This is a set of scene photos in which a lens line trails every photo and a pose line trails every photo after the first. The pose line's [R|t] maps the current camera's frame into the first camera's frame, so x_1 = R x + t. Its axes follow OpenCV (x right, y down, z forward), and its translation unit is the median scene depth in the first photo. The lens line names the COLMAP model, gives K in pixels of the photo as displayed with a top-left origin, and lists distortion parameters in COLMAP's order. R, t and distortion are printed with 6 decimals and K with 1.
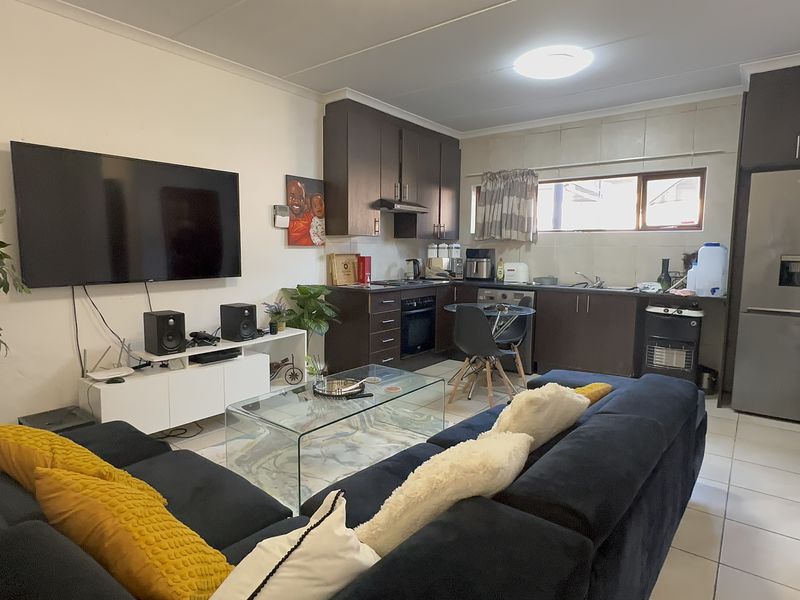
lens RADIAL K [[468.5, 0, 402.1], [0, 468.5, 299.9], [0, 0, 1]] dist [0.001559, 0.003068]
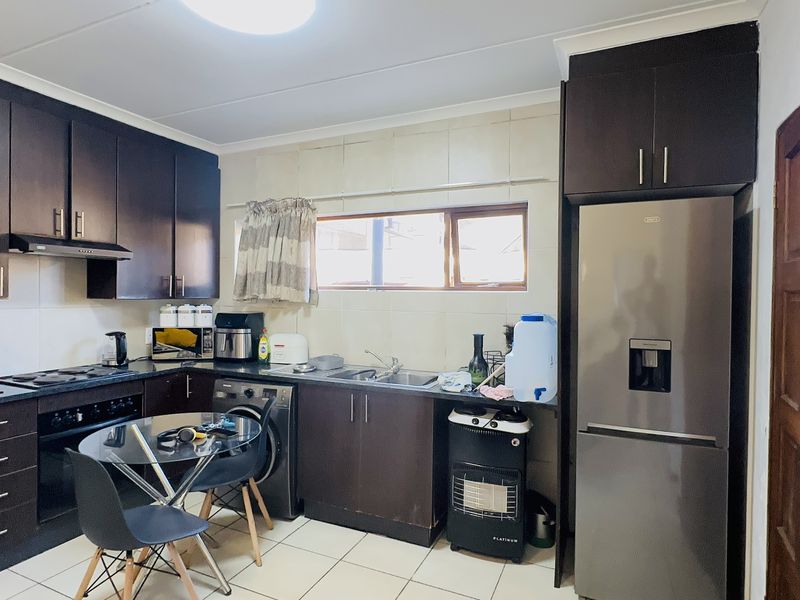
lens RADIAL K [[468.5, 0, 400.0], [0, 468.5, 300.5], [0, 0, 1]] dist [0.001559, 0.003068]
pose [[0.975427, -0.004023, 0.220288, 0.283492], [0.024254, 0.995717, -0.089210, -0.072142], [-0.218986, 0.092361, 0.971347, 0.348046]]
